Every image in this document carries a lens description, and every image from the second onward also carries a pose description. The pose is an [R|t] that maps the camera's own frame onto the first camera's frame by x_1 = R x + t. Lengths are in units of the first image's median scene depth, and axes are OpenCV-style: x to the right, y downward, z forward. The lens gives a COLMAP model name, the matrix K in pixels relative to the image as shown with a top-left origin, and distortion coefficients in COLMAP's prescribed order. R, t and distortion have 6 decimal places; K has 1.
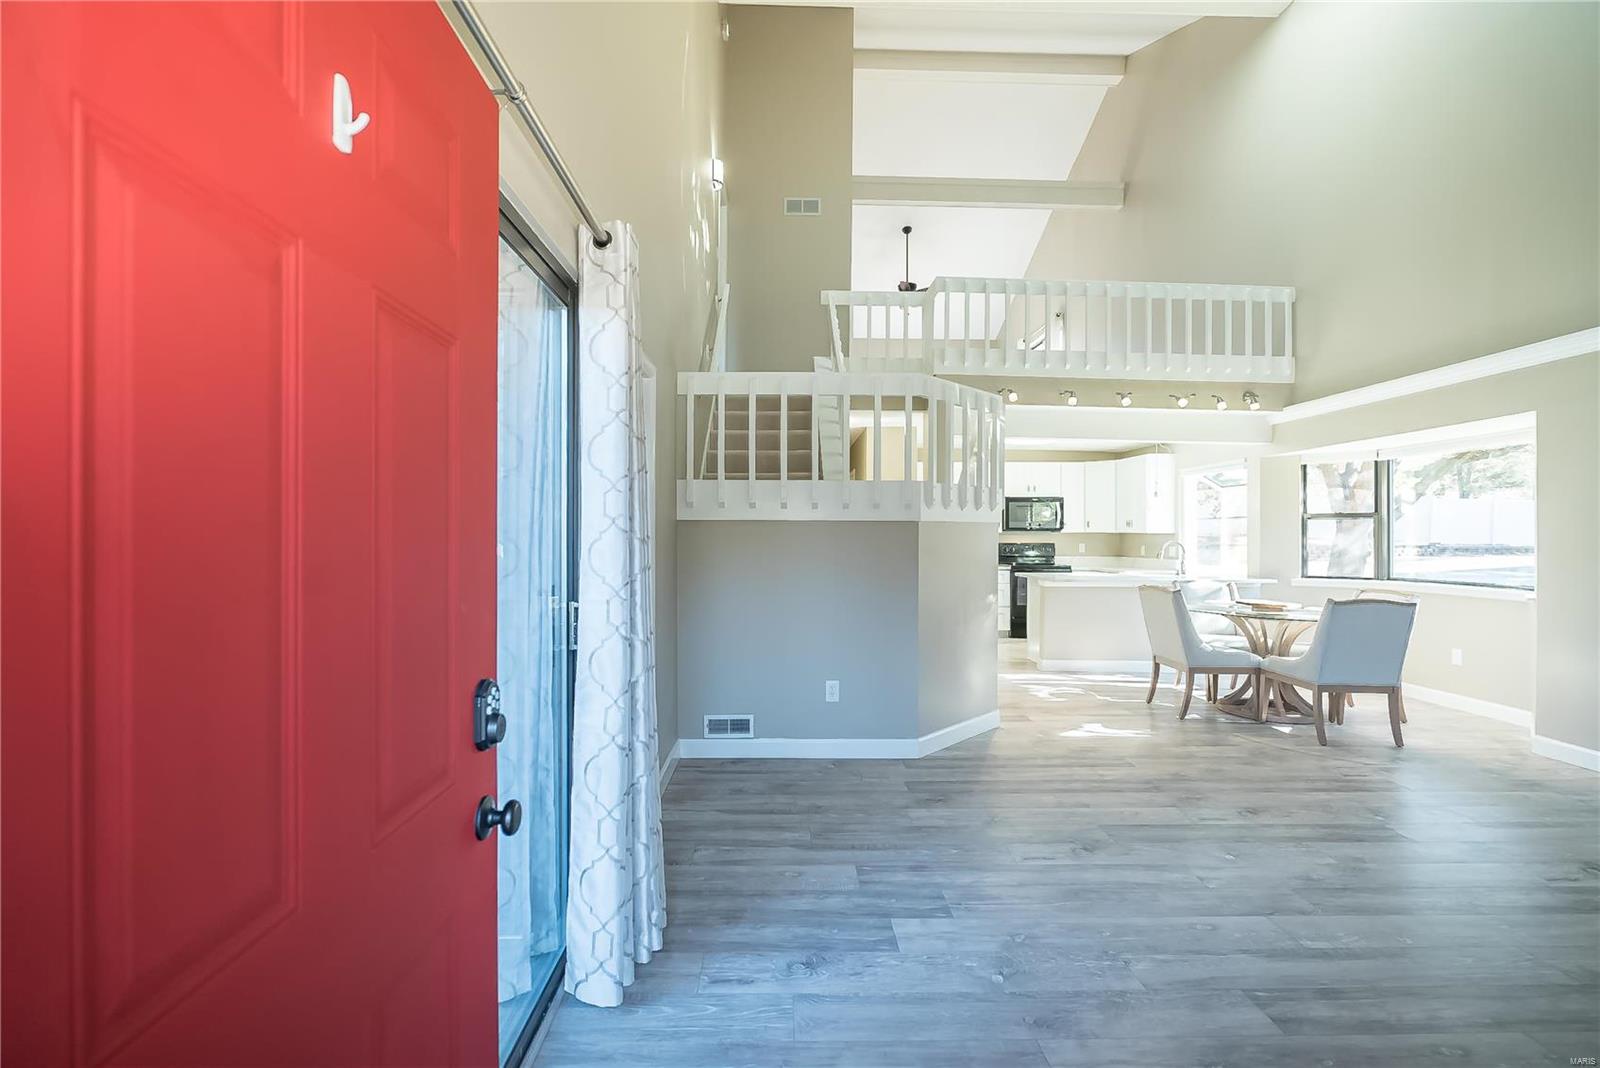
lens RADIAL K [[709.1, 0, 761.5], [0, 709.1, 527.6], [0, 0, 1]] dist [-0.002204, 0.000702]
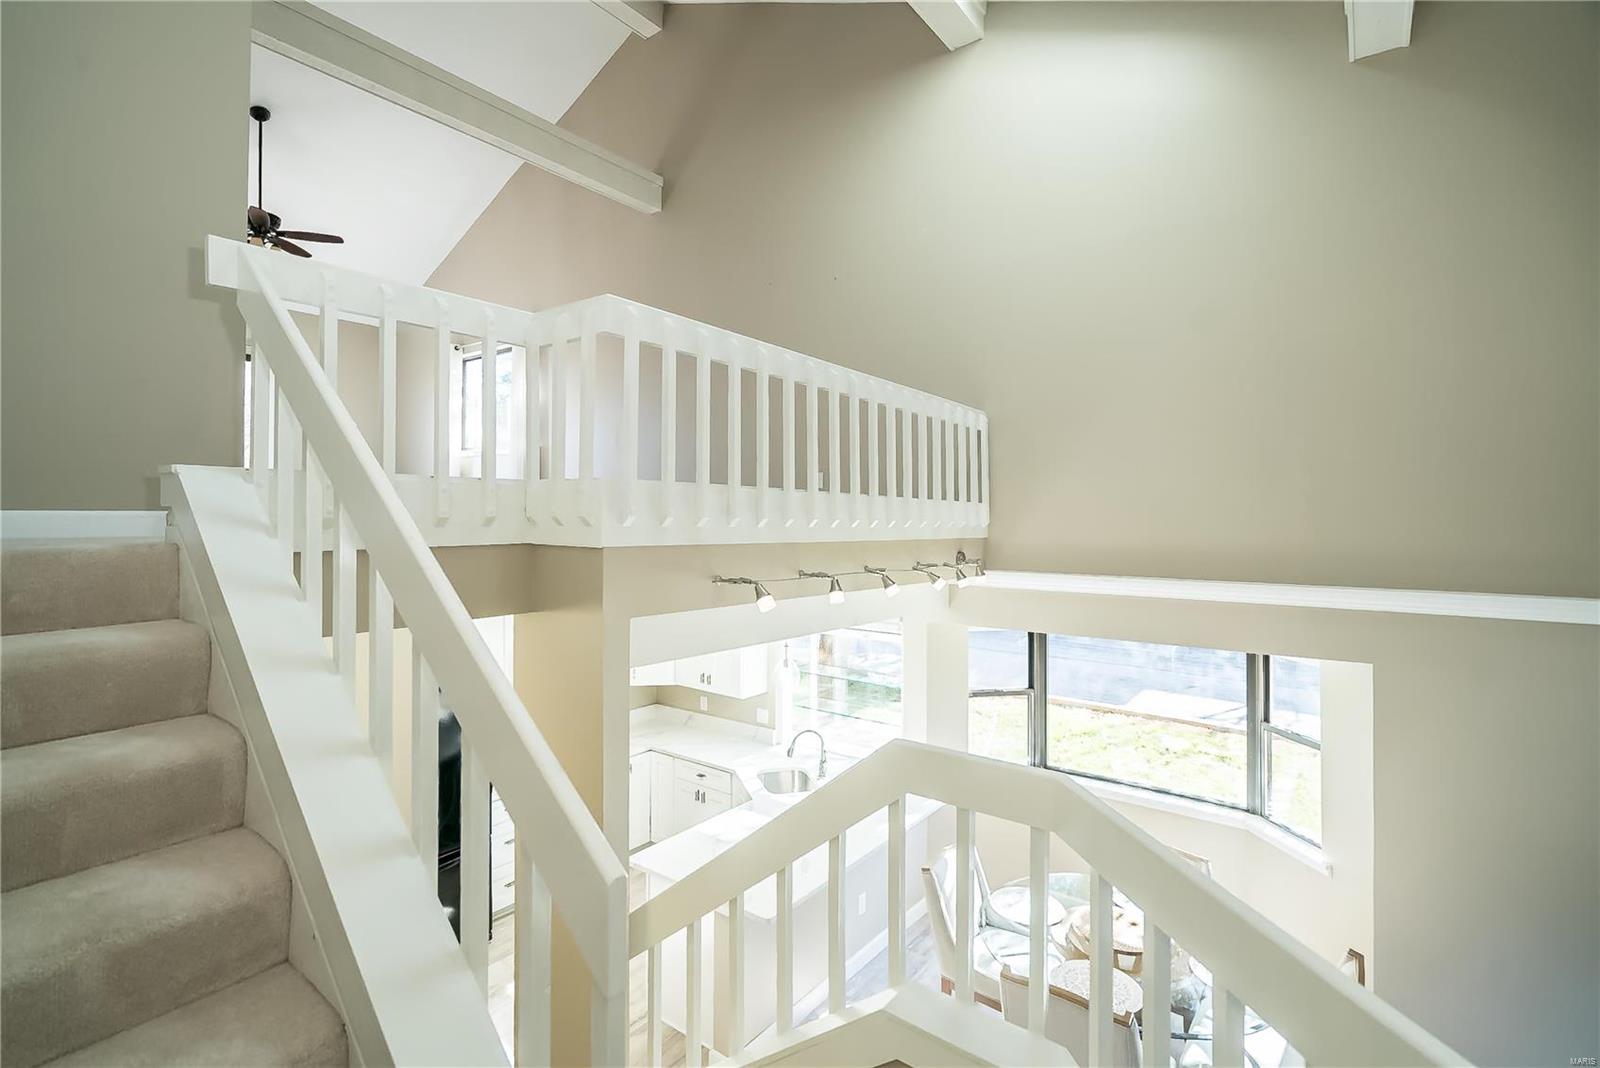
lens RADIAL K [[765.9, 0, 810.7], [0, 765.9, 514.8], [0, 0, 1]] dist [-0.015818, -0.000096]
pose [[0.595208, -0.008718, 0.803524, -0.021056], [0.010070, 0.999944, 0.003390, -0.239498], [-0.803508, 0.006074, 0.595262, 0.678167]]
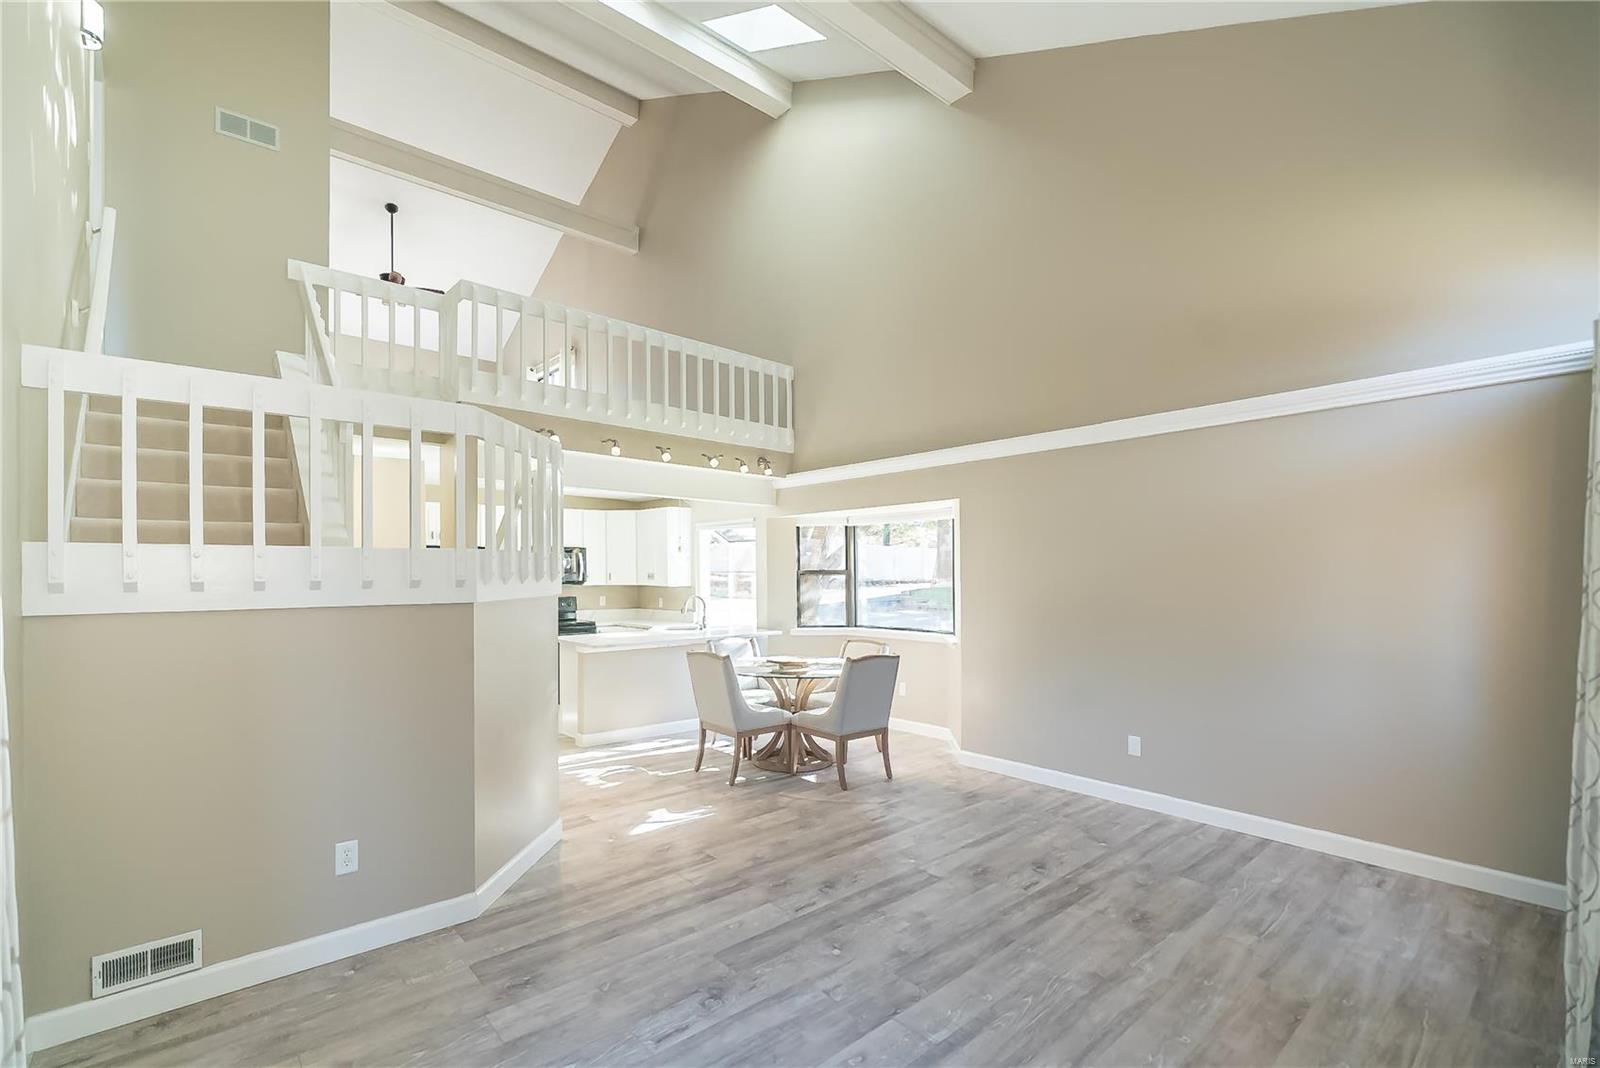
lens RADIAL K [[750.0, 0, 774.1], [0, 750.0, 567.6], [0, 0, 1]] dist [0.003935, -0.002209]
pose [[0.762118, -0.005659, 0.647413, -0.035299], [0.000453, 0.999966, 0.008208, -0.035884], [-0.647437, -0.005962, 0.762095, 0.126231]]
